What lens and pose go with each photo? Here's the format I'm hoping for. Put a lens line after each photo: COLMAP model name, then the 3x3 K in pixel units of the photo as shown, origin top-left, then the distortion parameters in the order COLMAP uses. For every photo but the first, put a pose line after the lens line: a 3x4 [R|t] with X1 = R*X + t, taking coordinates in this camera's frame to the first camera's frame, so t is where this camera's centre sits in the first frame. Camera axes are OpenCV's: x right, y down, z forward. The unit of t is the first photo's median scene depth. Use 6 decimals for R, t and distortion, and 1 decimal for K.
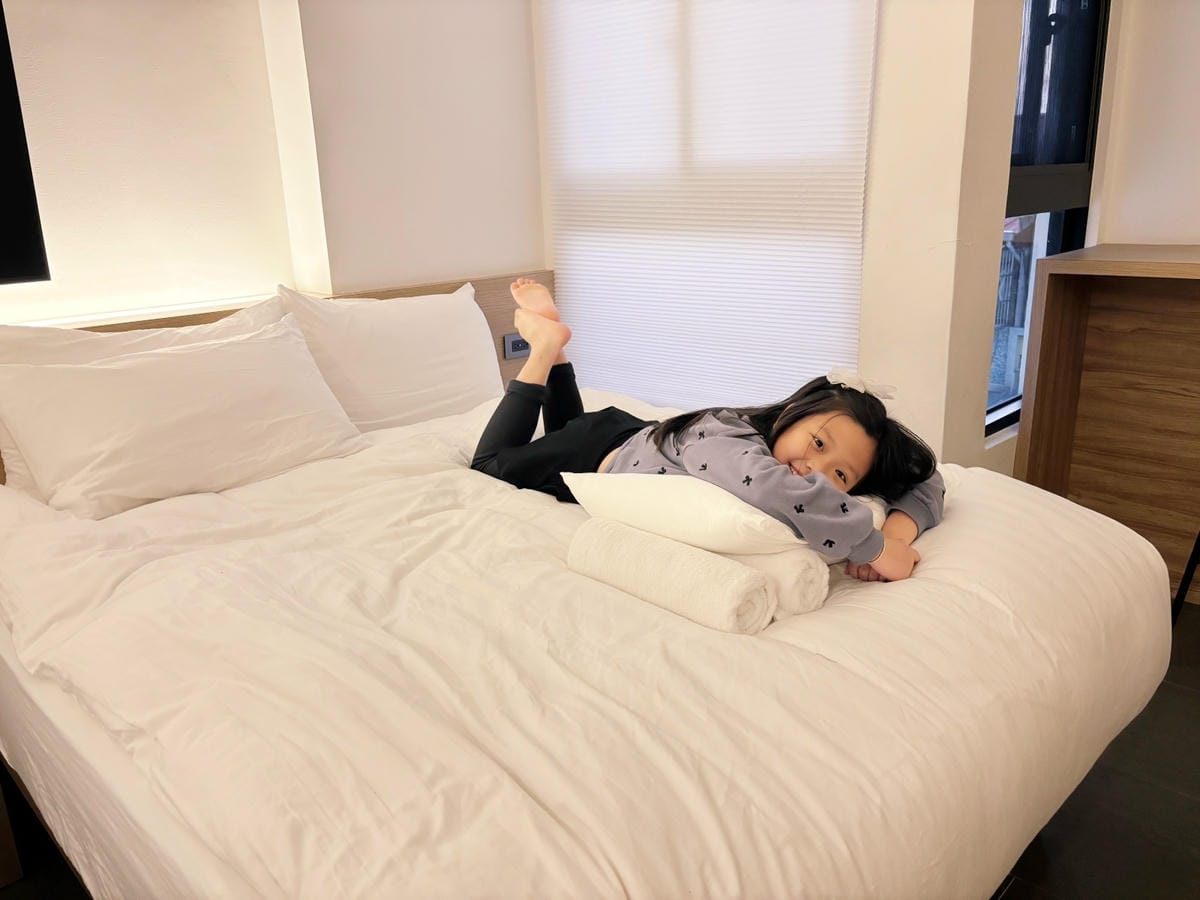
lens RADIAL K [[911.5, 0, 617.5], [0, 911.5, 465.2], [0, 0, 1]] dist [0.083155, -0.132297]
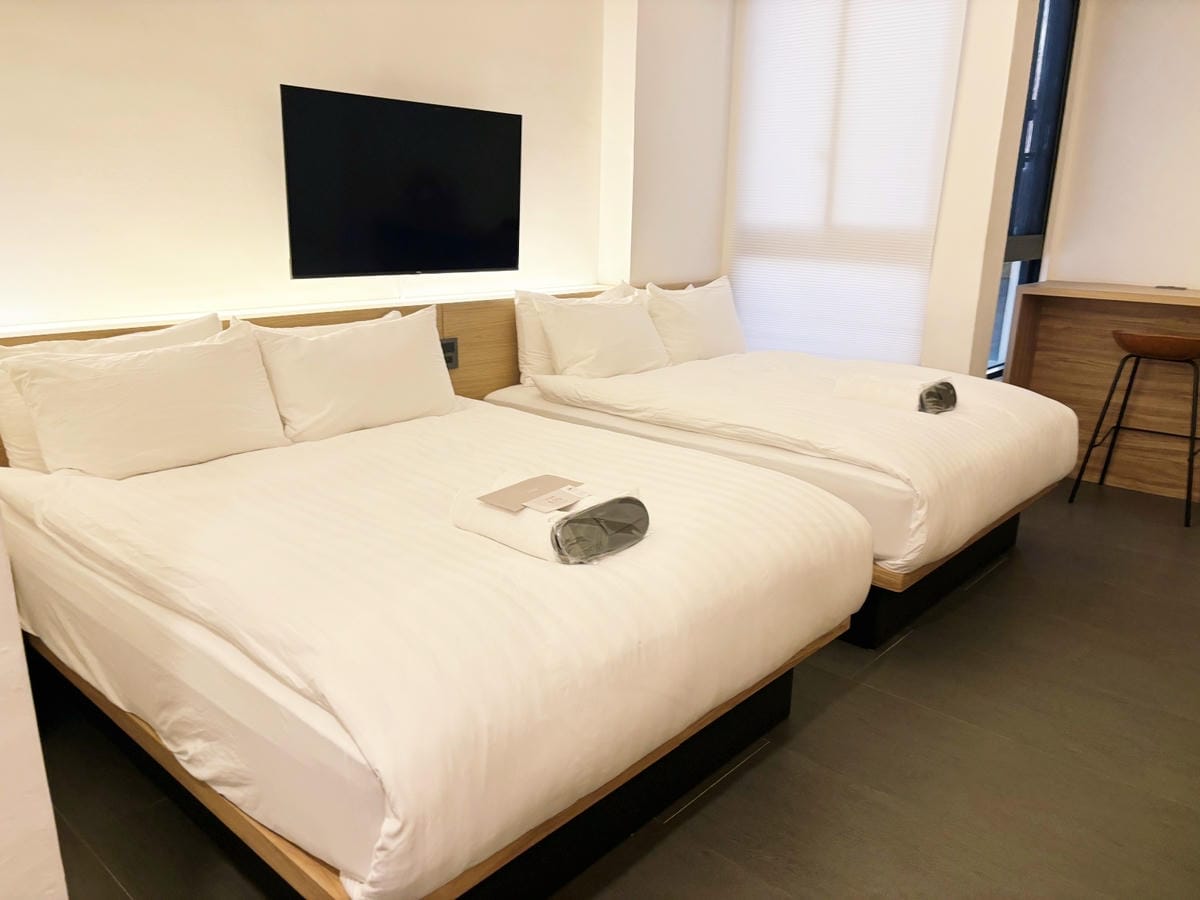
lens RADIAL K [[911.5, 0, 617.5], [0, 911.5, 465.2], [0, 0, 1]] dist [0.083155, -0.132297]
pose [[0.997931, 0.042383, 0.048355, -0.395079], [-0.041124, 0.998796, -0.026749, 0.207858], [-0.049430, 0.024705, 0.998472, -0.762142]]
